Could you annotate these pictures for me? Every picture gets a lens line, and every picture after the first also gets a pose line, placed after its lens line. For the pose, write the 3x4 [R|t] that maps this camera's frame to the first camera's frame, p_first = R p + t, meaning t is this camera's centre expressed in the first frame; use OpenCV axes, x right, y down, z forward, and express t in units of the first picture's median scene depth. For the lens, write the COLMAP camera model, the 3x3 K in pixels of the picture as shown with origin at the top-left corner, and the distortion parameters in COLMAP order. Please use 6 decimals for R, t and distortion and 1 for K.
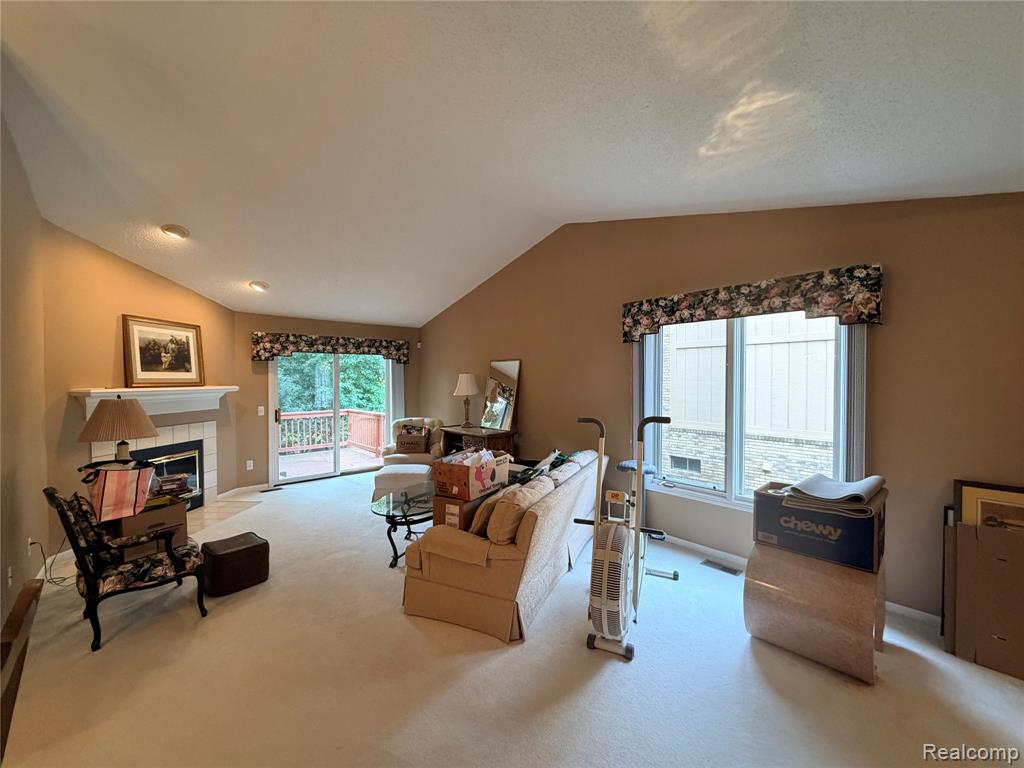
lens RADIAL K [[407.3, 0, 512.0], [0, 407.3, 384.0], [0, 0, 1]] dist [-0.001988, -0.000628]
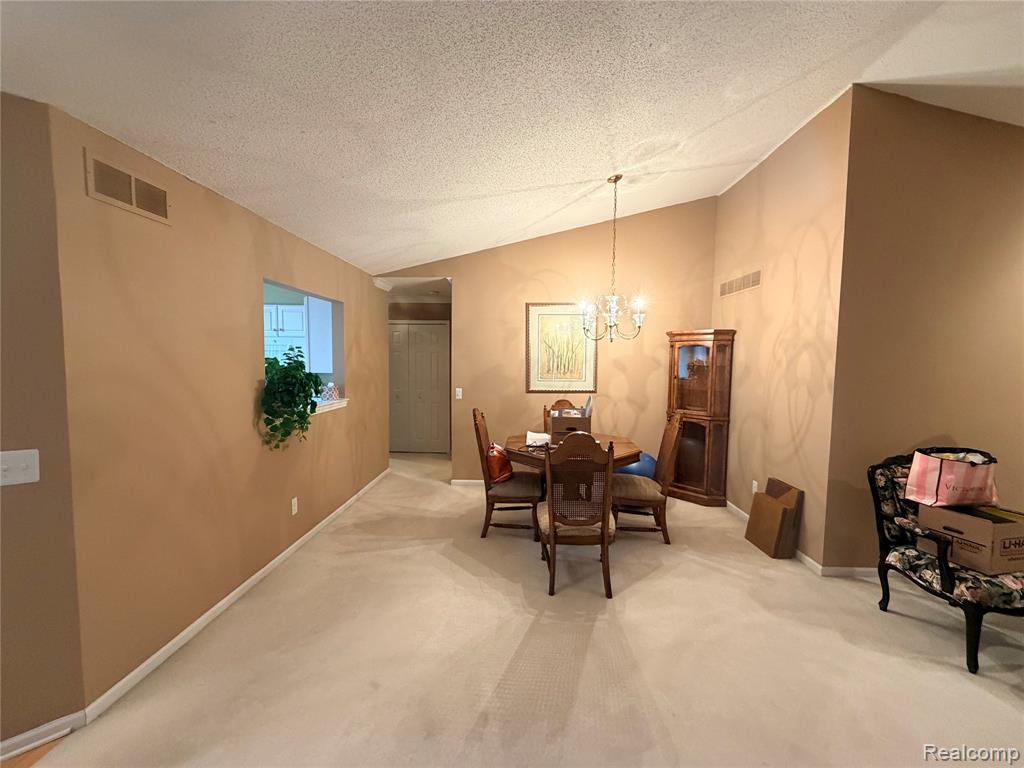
lens RADIAL K [[407.3, 0, 512.0], [0, 407.3, 384.0], [0, 0, 1]] dist [-0.001988, -0.000628]
pose [[-0.692659, 0.039444, -0.720186, 0.229753], [-0.018519, 0.997202, 0.072427, -0.001870], [0.721027, 0.063505, -0.689991, 0.557042]]
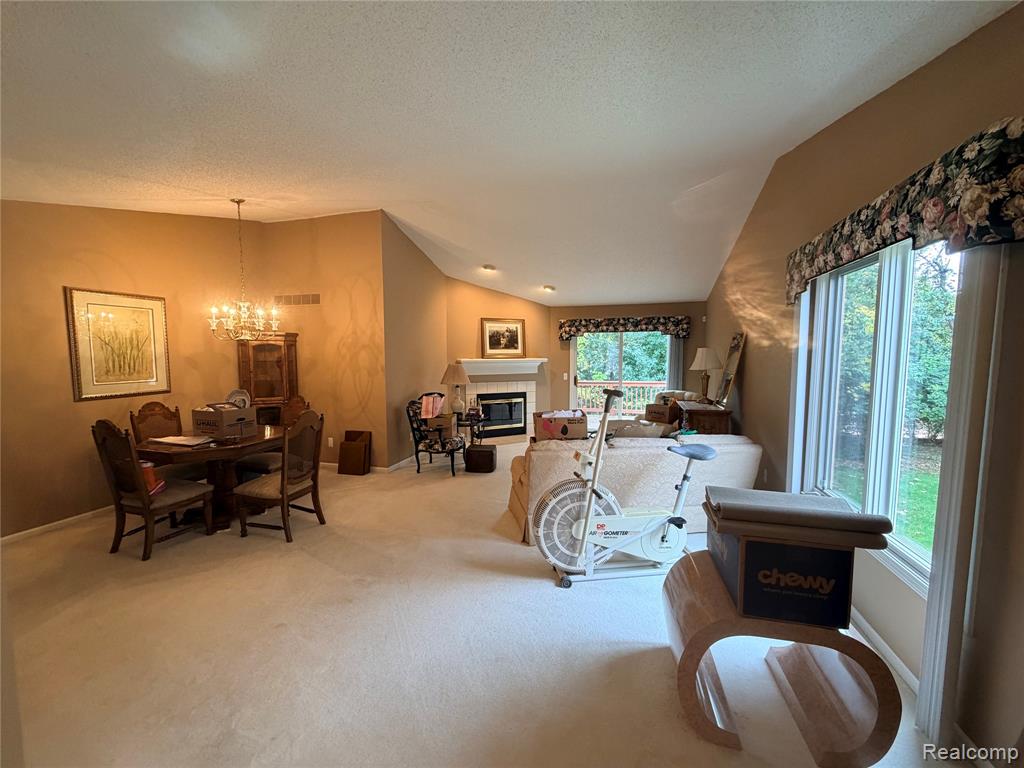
lens RADIAL K [[407.3, 0, 512.0], [0, 407.3, 384.0], [0, 0, 1]] dist [-0.001988, -0.000628]
pose [[0.532208, 0.062114, -0.844332, 0.645880], [-0.007456, 0.997610, 0.068690, -0.003085], [0.846581, -0.030262, 0.531399, 0.137106]]
